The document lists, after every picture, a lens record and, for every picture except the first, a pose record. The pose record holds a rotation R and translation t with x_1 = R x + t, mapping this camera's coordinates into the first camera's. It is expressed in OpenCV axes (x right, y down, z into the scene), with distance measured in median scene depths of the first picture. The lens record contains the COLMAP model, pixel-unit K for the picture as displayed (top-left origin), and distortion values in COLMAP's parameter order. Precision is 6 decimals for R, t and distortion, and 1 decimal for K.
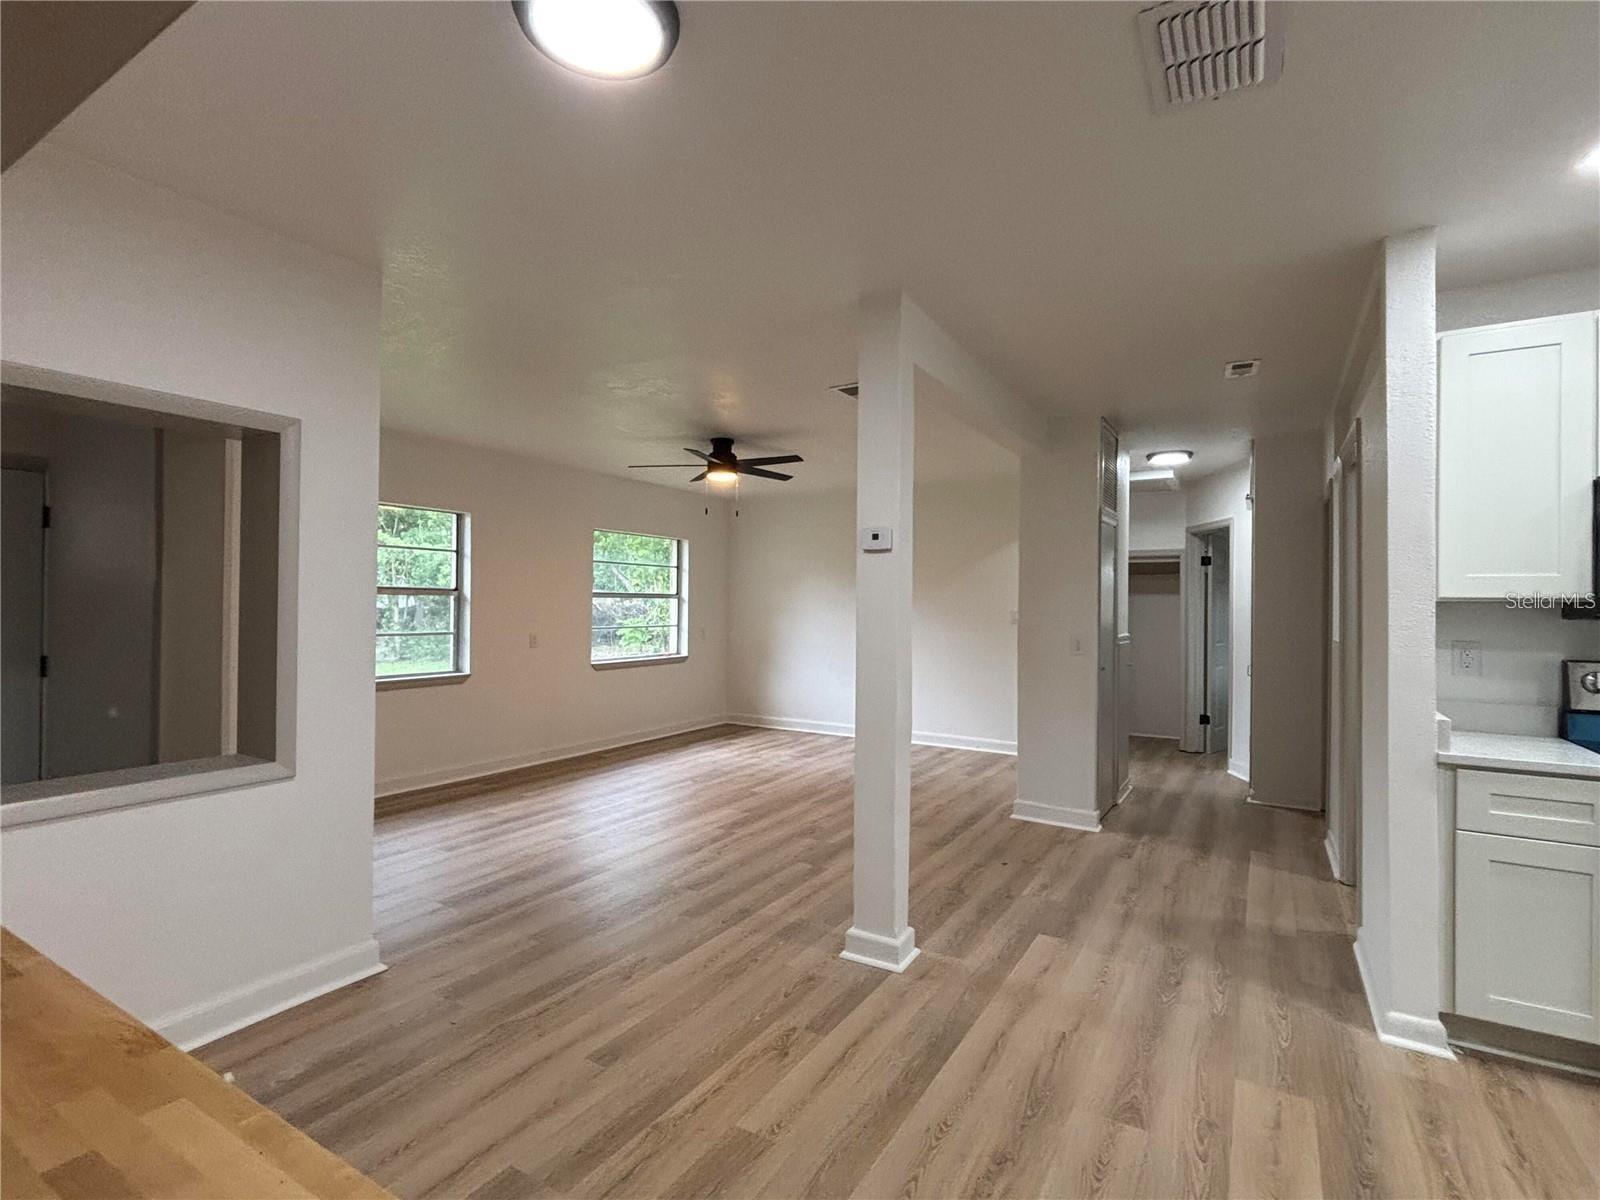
lens RADIAL K [[764.0, 0, 804.1], [0, 764.0, 597.0], [0, 0, 1]] dist [0.006585, -0.004546]
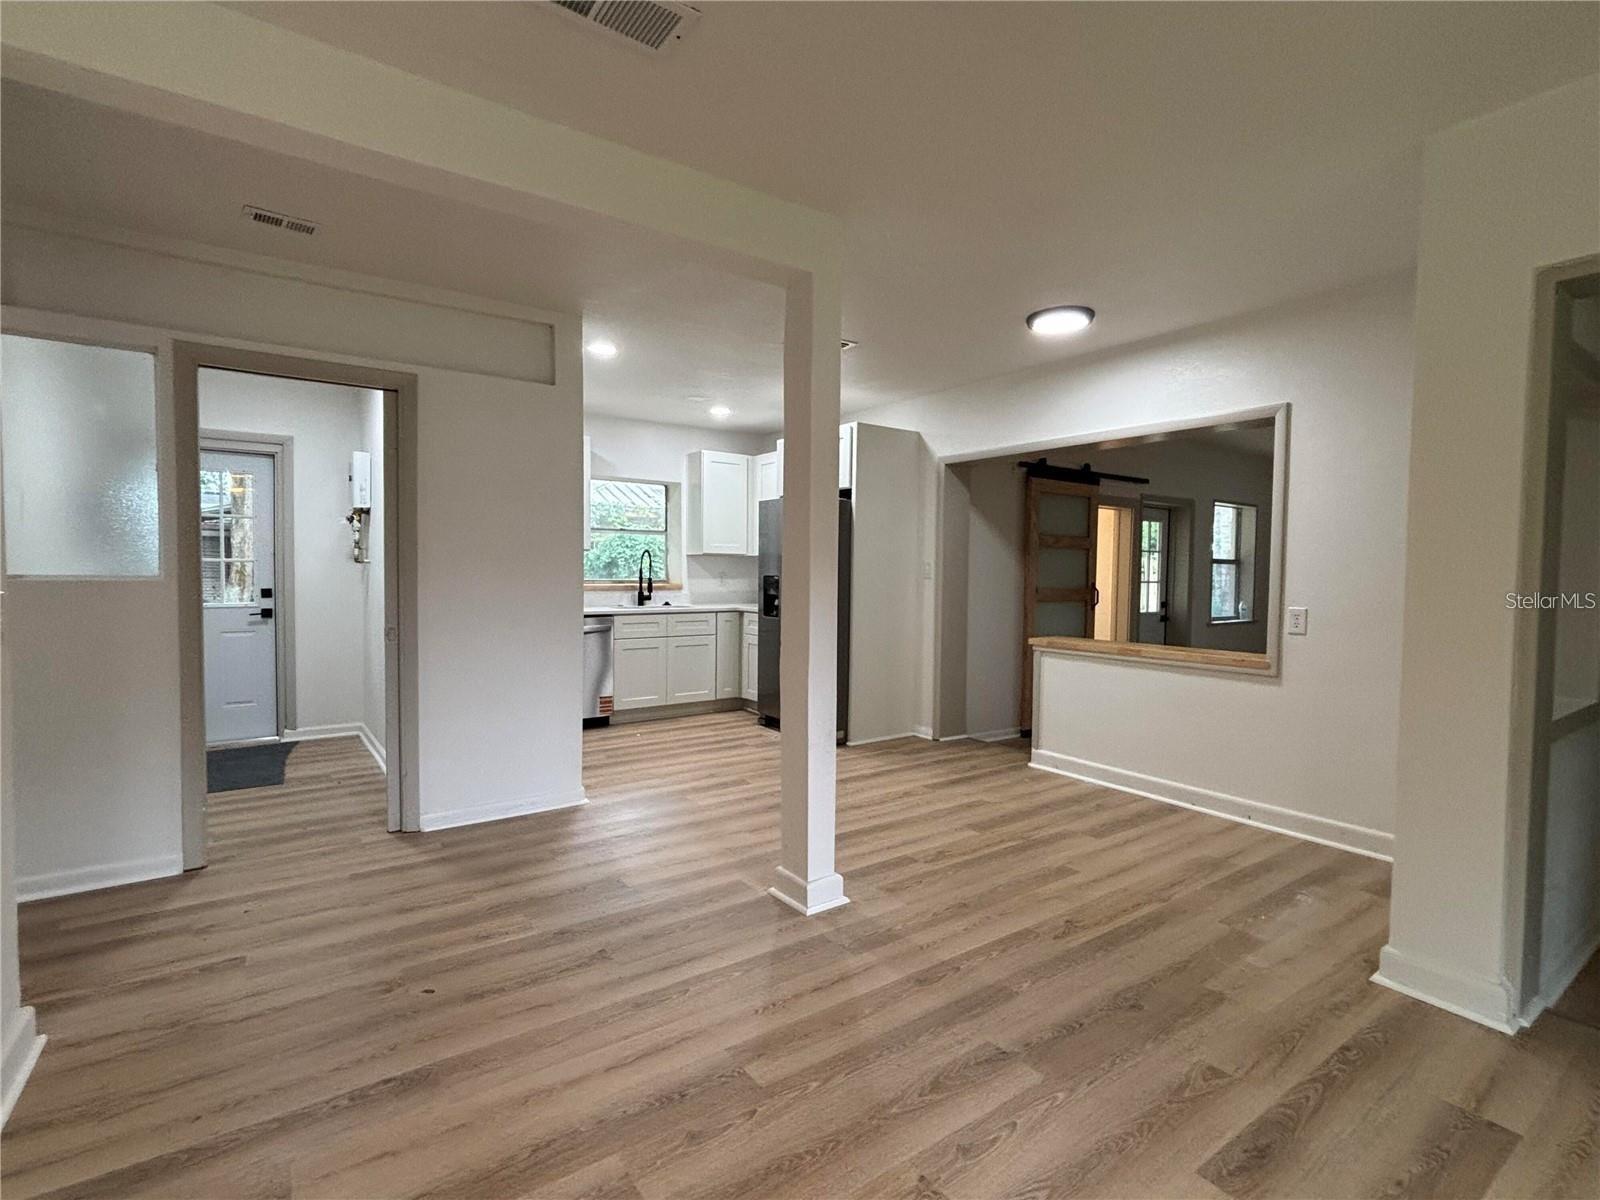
lens RADIAL K [[764.0, 0, 799.4], [0, 764.0, 600.0], [0, 0, 1]] dist [0.006585, -0.004546]
pose [[-0.915149, -0.036350, 0.401473, -0.246589], [-0.023562, 0.999047, 0.036747, 0.041714], [-0.402426, 0.024170, -0.915133, 1.708236]]
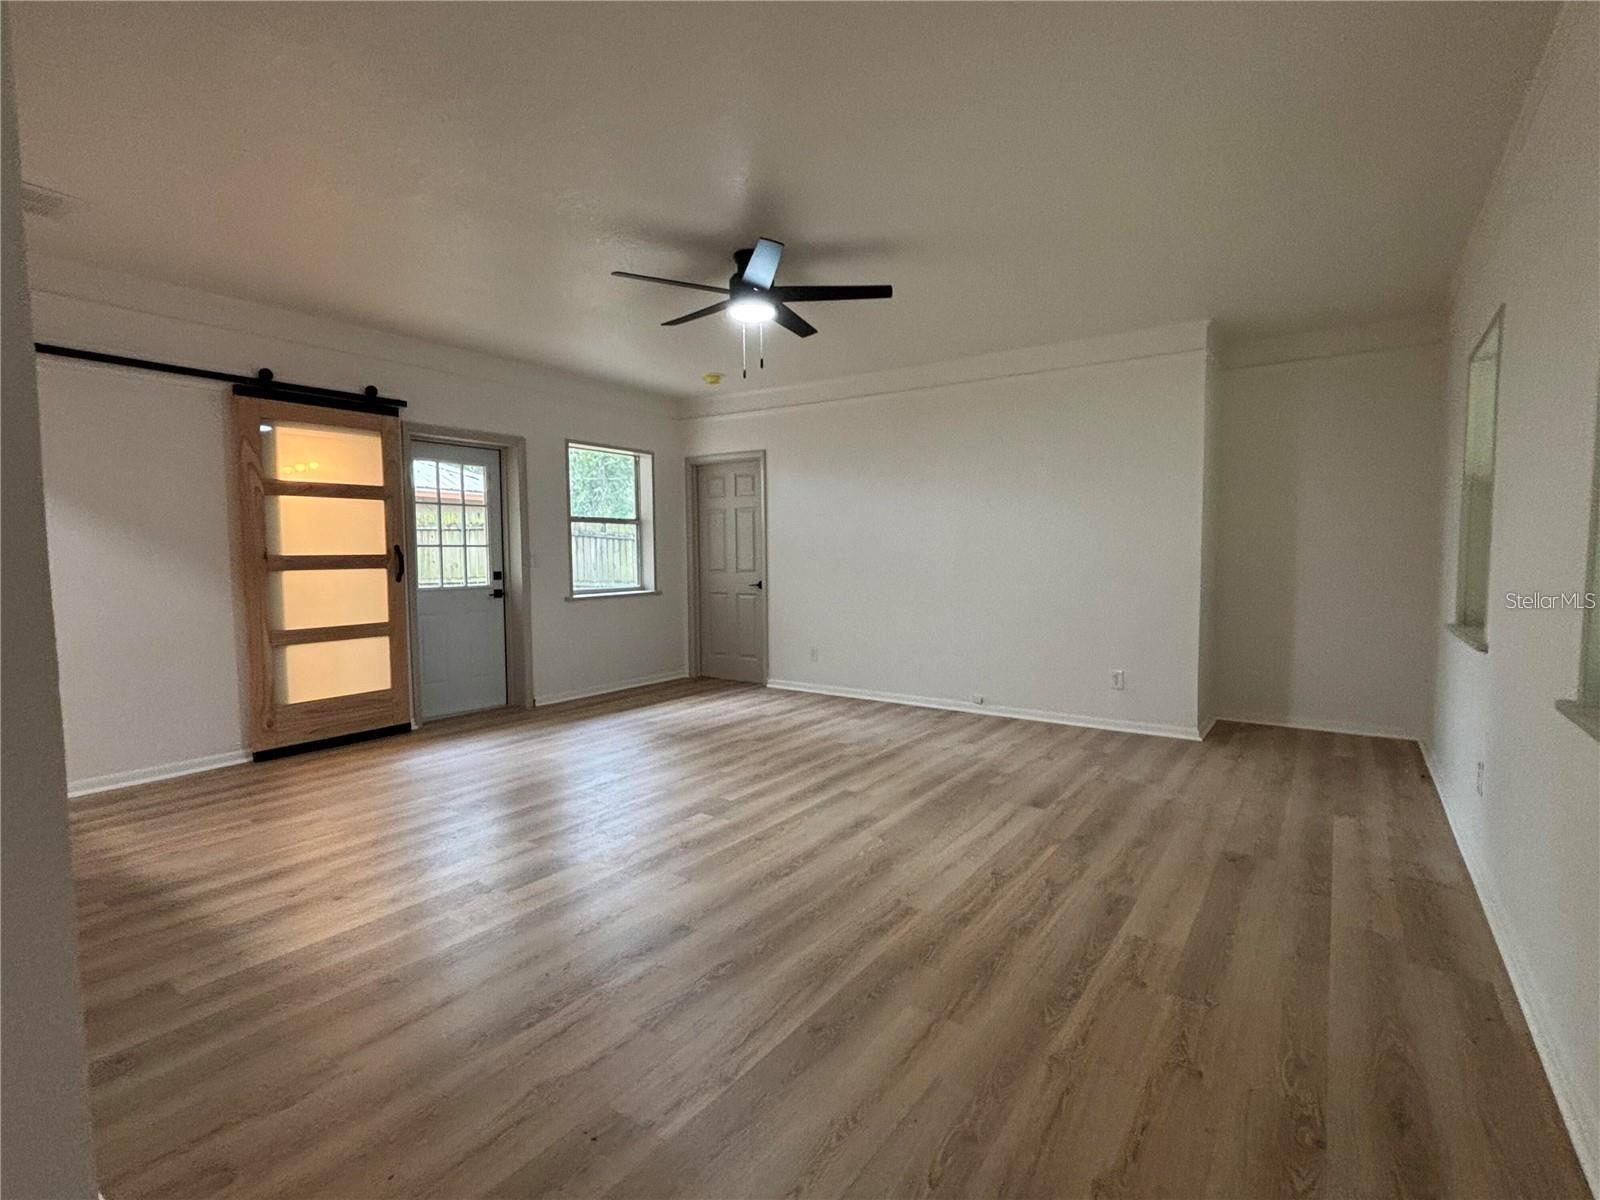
lens RADIAL K [[764.0, 0, 802.1], [0, 764.0, 606.2], [0, 0, 1]] dist [0.006585, -0.004546]
pose [[-0.997914, -0.005598, 0.064318, -1.162580], [-0.001268, 0.997741, 0.067163, 0.066345], [-0.064549, 0.066941, -0.995667, 0.840697]]
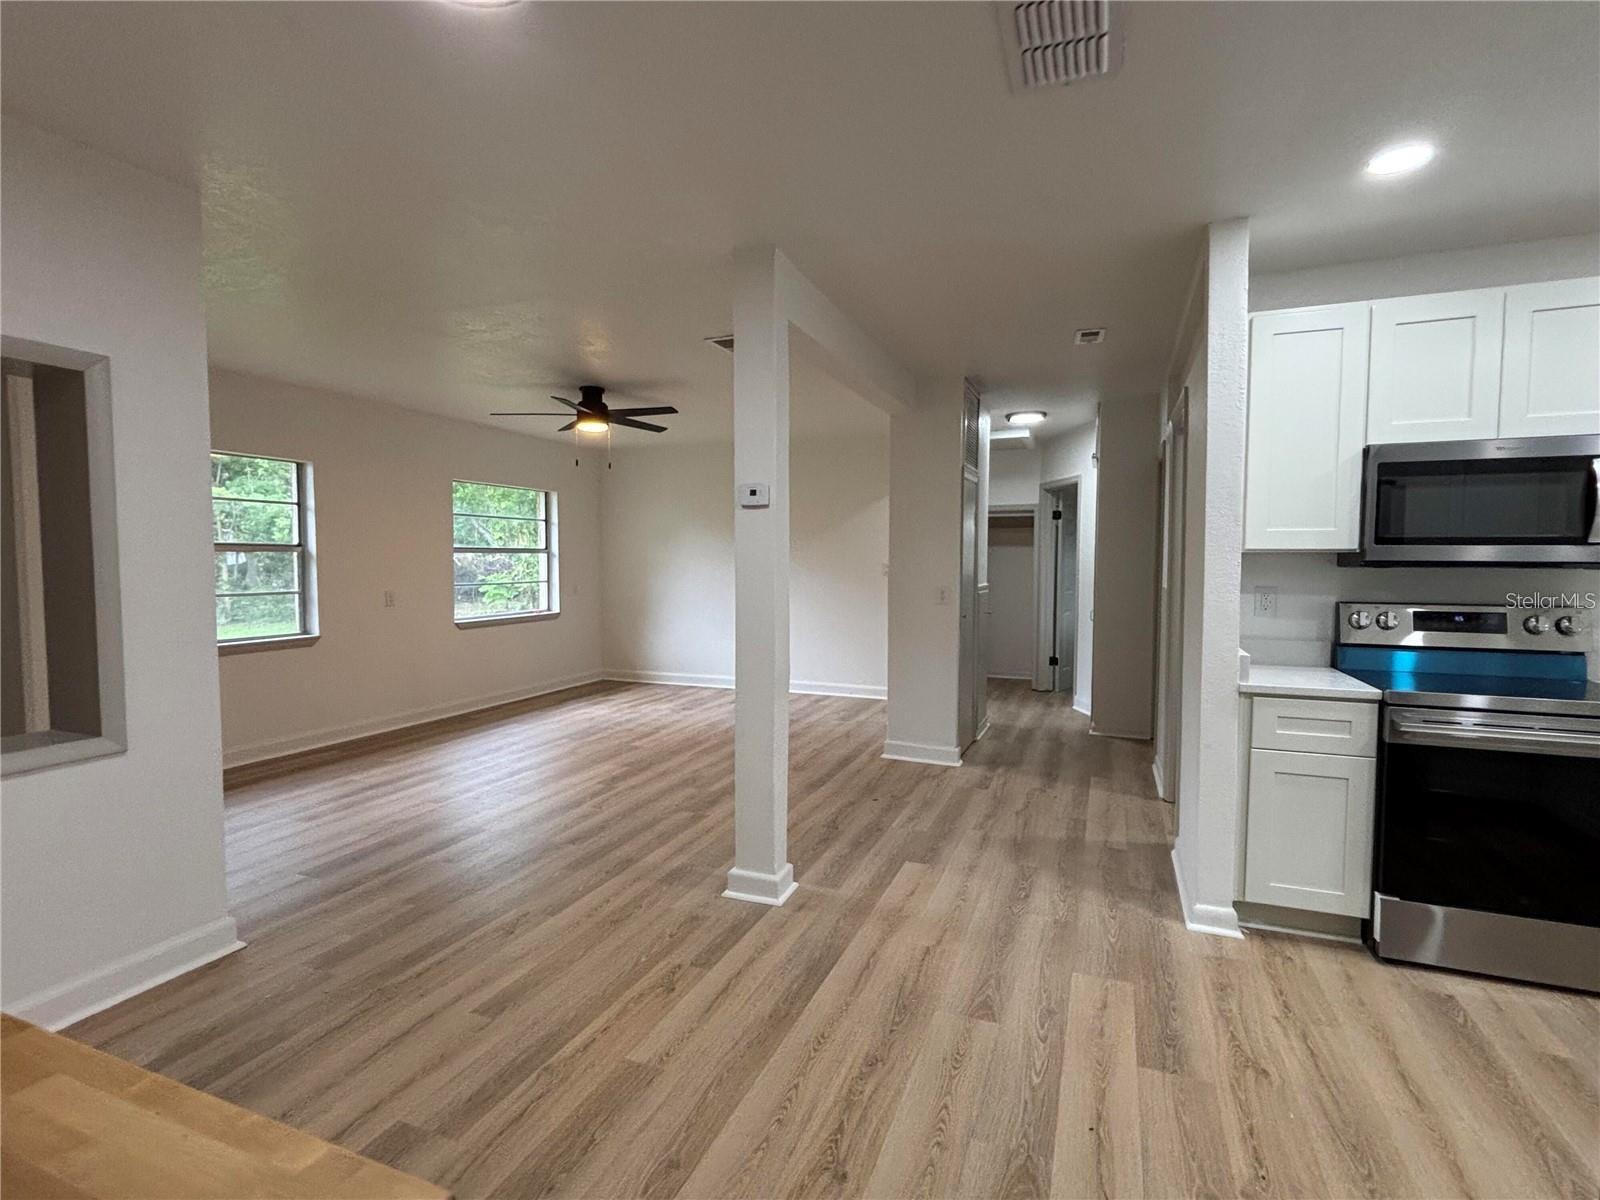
lens RADIAL K [[764.0, 0, 801.7], [0, 764.0, 596.0], [0, 0, 1]] dist [0.006585, -0.004546]
pose [[0.987242, -0.016022, 0.158418, -0.004764], [0.006354, 0.998096, 0.061352, -0.002703], [-0.159100, -0.059563, 0.985464, -0.019959]]
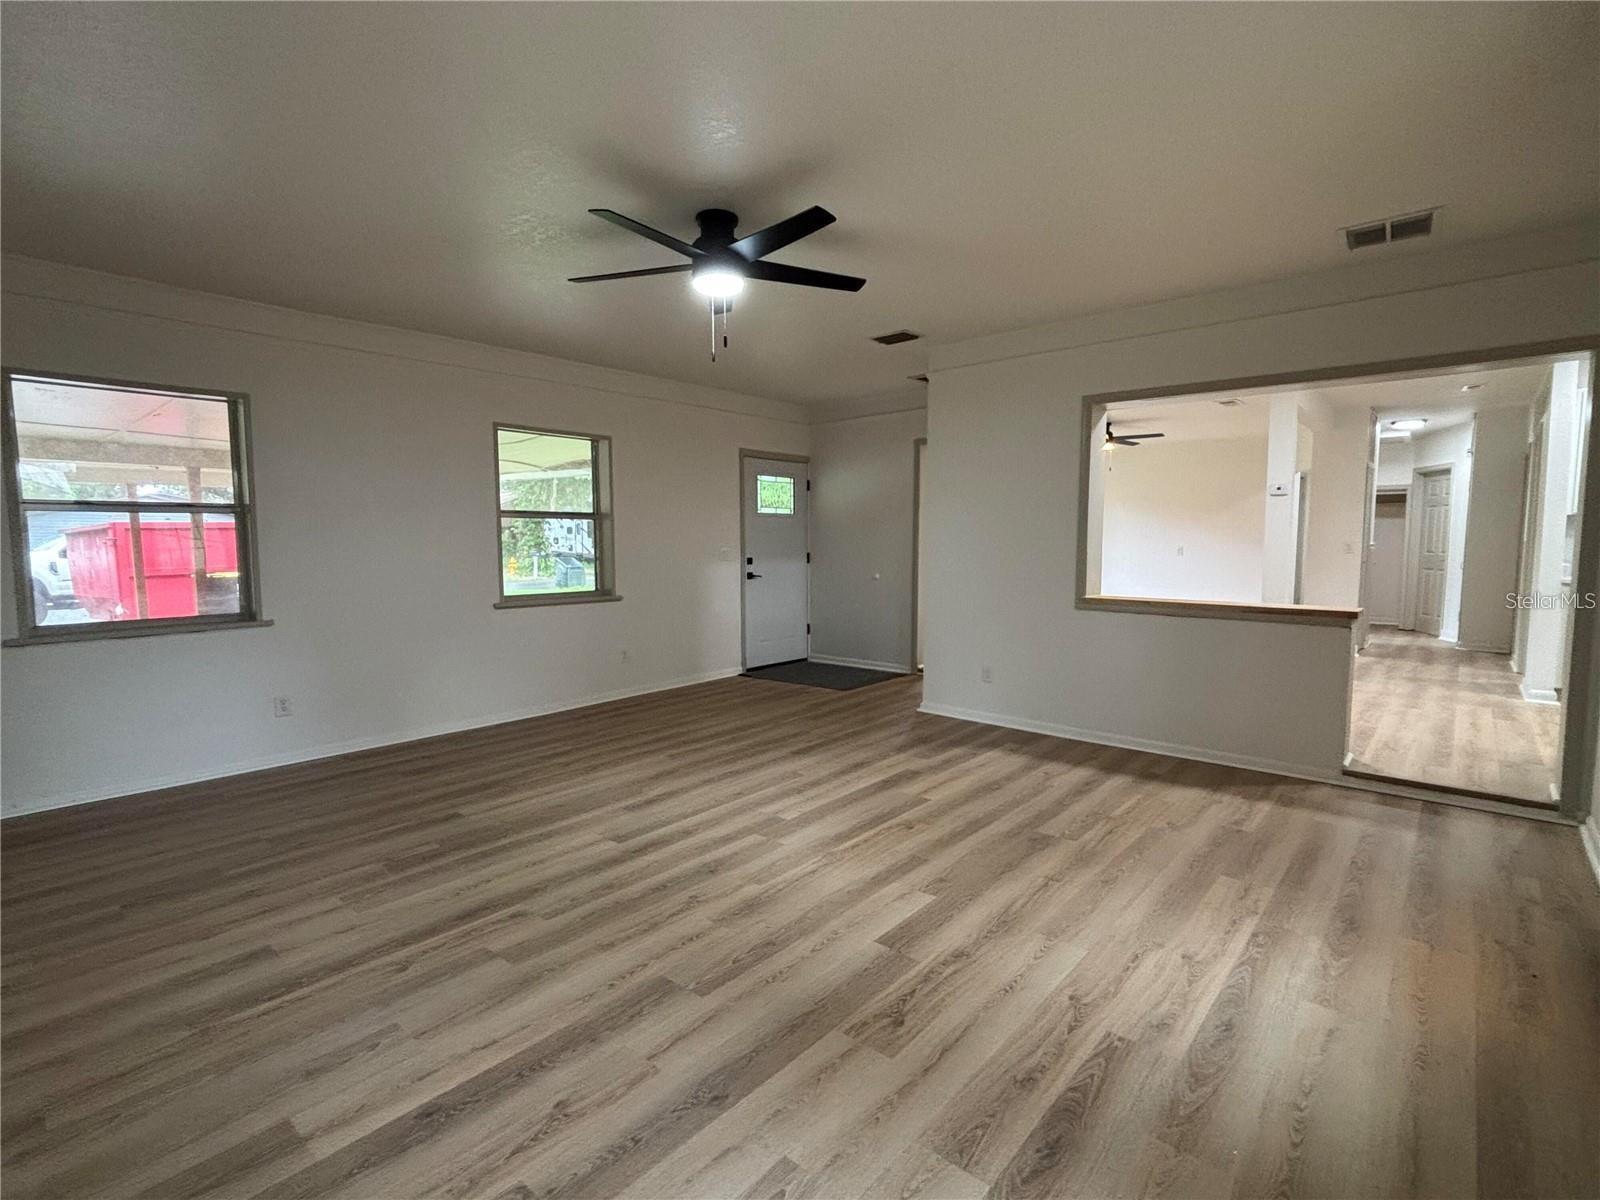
lens RADIAL K [[764.0, 0, 793.4], [0, 764.0, 600.5], [0, 0, 1]] dist [0.006585, -0.004546]
pose [[0.984390, 0.004977, -0.175933, -0.760474], [0.010738, 0.996040, 0.088256, 0.026090], [0.175676, -0.088768, 0.980438, -1.212965]]
